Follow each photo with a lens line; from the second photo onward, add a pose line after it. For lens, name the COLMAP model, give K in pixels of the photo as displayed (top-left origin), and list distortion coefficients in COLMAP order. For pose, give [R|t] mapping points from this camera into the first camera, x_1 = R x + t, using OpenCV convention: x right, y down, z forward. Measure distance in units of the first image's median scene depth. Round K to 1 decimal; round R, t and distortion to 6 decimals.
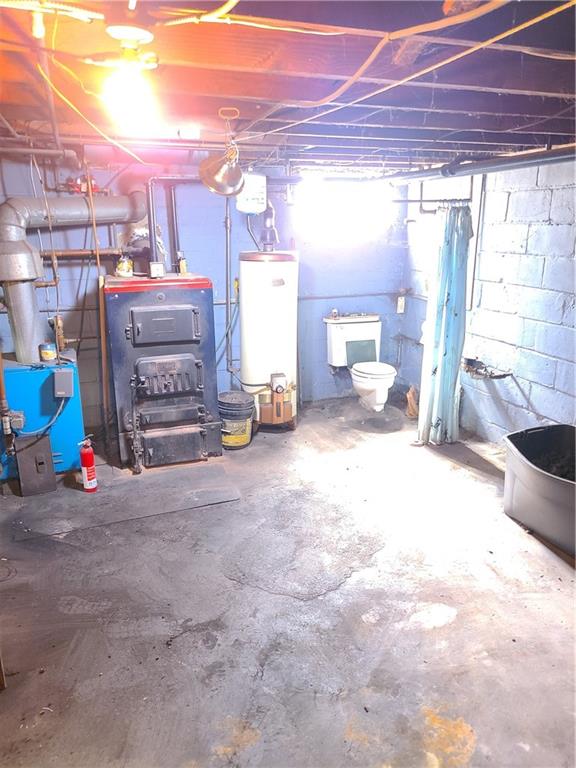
lens RADIAL K [[578.2, 0, 287.8], [0, 578.2, 383.9], [0, 0, 1]] dist [0.053157, -0.025709]
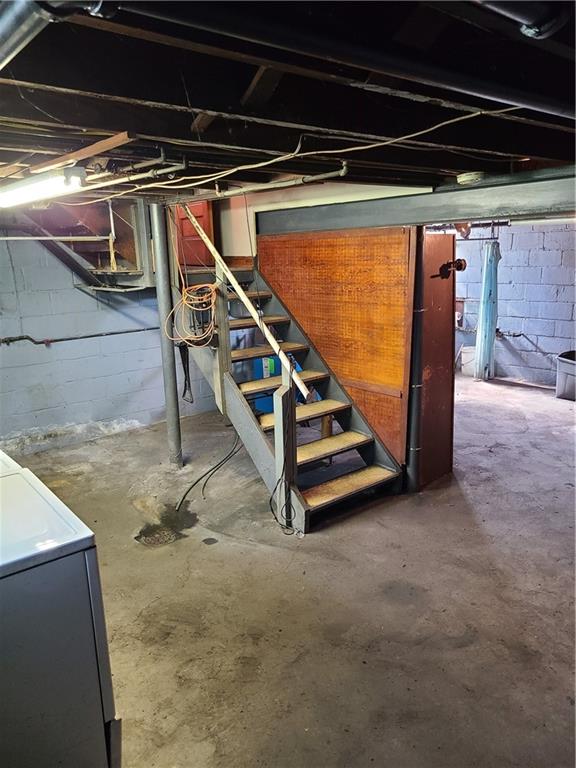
lens RADIAL K [[578.2, 0, 290.8], [0, 578.2, 384.5], [0, 0, 1]] dist [0.053157, -0.025709]
pose [[0.933634, -0.104295, 0.342710, -0.993038], [0.123839, 0.991664, -0.035584, 0.123198], [-0.336142, 0.075663, 0.938767, -0.462057]]
